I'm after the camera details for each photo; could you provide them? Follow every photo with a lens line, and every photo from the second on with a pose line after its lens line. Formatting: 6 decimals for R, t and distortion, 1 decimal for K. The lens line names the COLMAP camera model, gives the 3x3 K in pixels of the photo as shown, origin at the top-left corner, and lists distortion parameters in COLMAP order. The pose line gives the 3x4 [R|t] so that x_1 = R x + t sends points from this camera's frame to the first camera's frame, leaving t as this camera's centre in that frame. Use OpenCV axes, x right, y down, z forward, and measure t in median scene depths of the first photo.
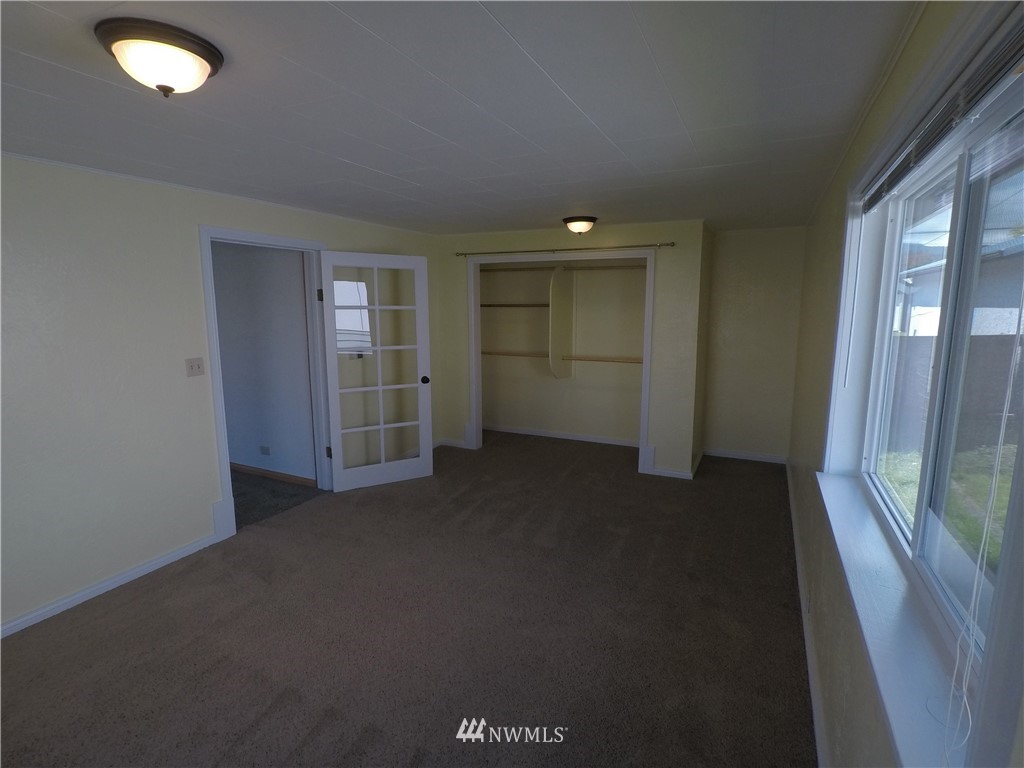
lens RADIAL K [[518.3, 0, 512.8], [0, 518.3, 386.2], [0, 0, 1]] dist [-0.023655, 0.007041]
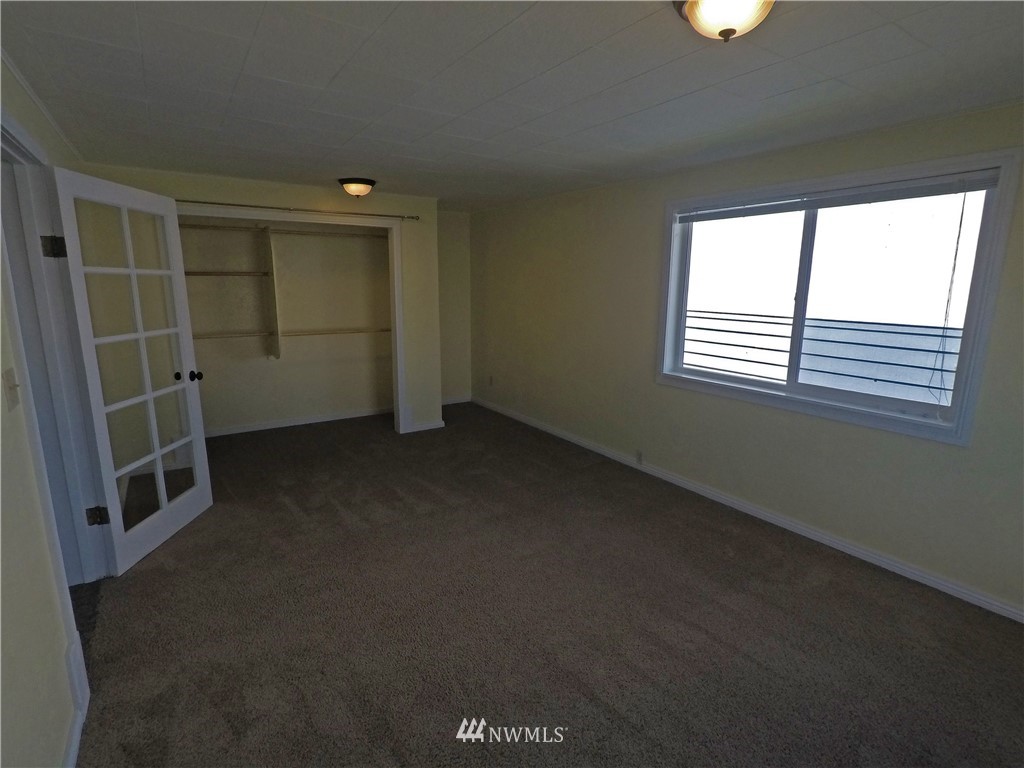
lens RADIAL K [[518.3, 0, 512.8], [0, 518.3, 386.2], [0, 0, 1]] dist [-0.023655, 0.007041]
pose [[0.517744, -0.167390, 0.839001, -0.540055], [0.128642, 0.984755, 0.117085, -0.024841], [-0.845809, 0.047310, 0.531384, 0.253907]]
